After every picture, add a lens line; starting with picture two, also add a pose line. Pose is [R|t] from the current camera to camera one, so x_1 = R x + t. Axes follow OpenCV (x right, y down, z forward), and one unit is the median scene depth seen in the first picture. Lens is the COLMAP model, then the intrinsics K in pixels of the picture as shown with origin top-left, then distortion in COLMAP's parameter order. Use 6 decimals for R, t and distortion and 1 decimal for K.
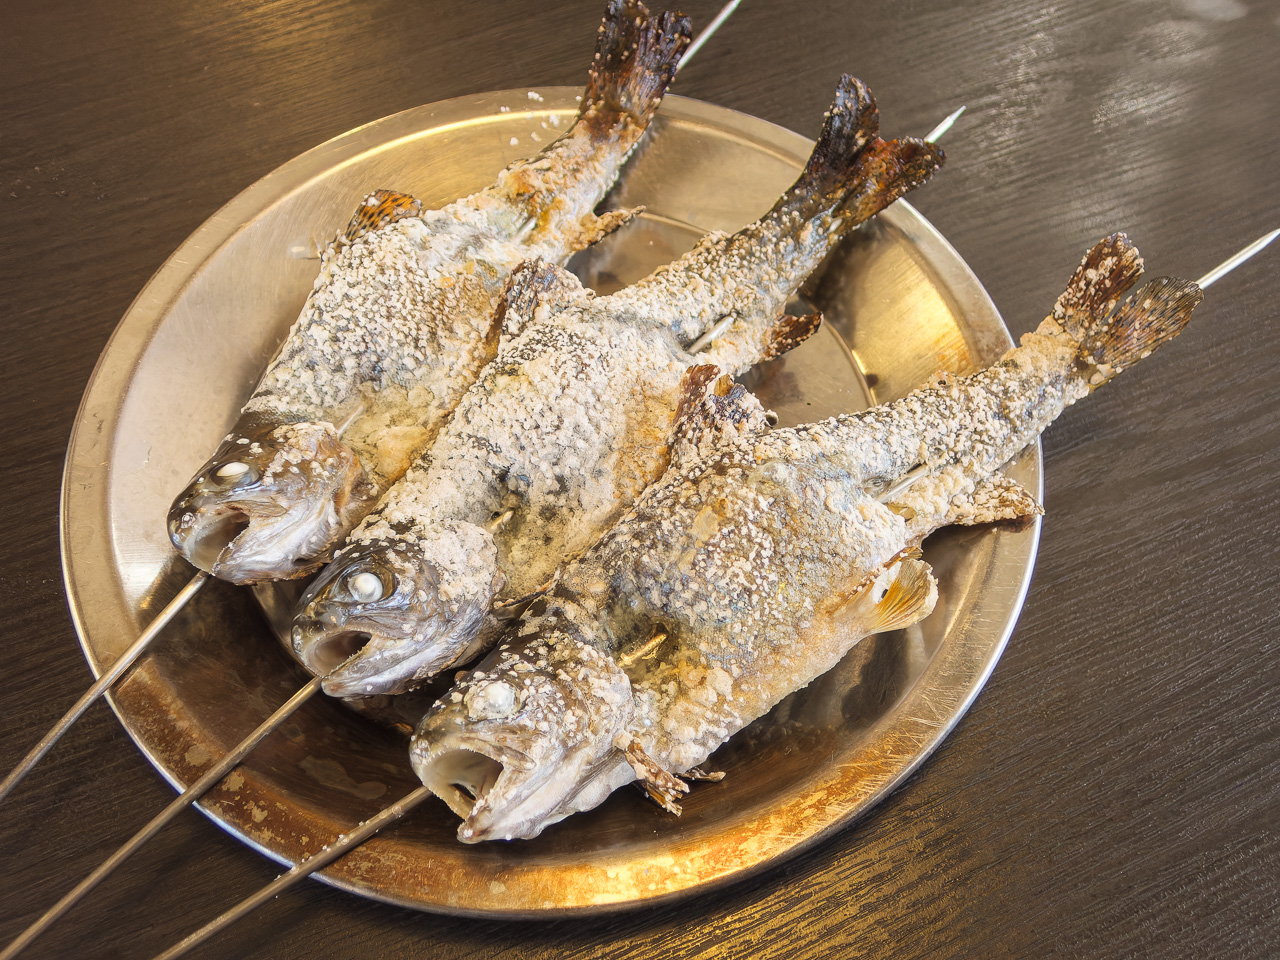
lens RADIAL K [[1106.2, 0, 642.2], [0, 1106.2, 479.9], [0, 0, 1]] dist [0.010422, 0.001437]
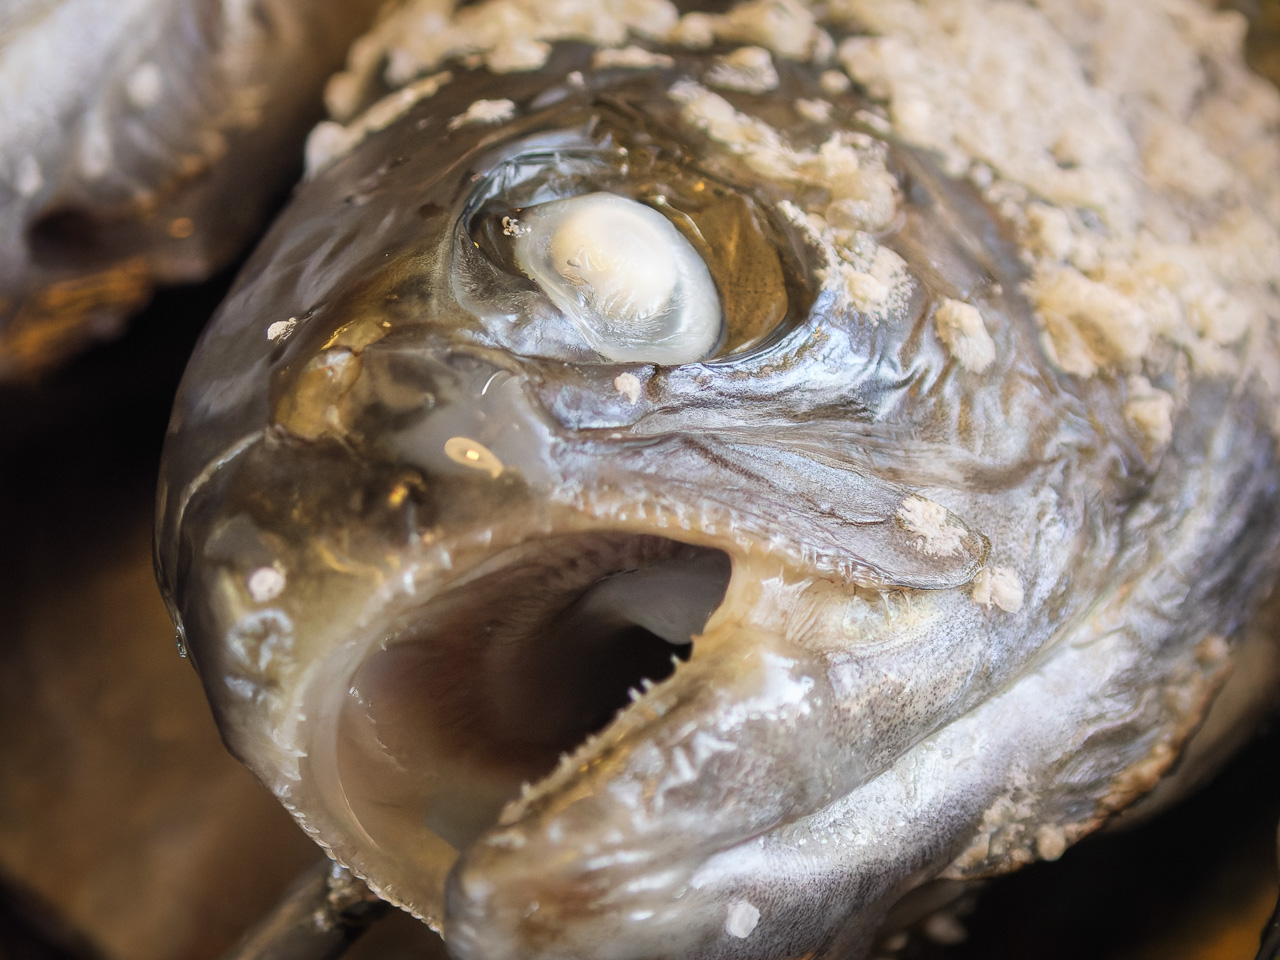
lens RADIAL K [[3787.4, 0, 639.1], [0, 3787.4, 480.1], [0, 0, 1]] dist [0.199674, 0.000000]
pose [[0.998632, -0.042301, 0.030736, -0.263162], [0.042885, 0.998907, -0.018574, 0.133645], [-0.029917, 0.019867, 0.999355, 0.479397]]
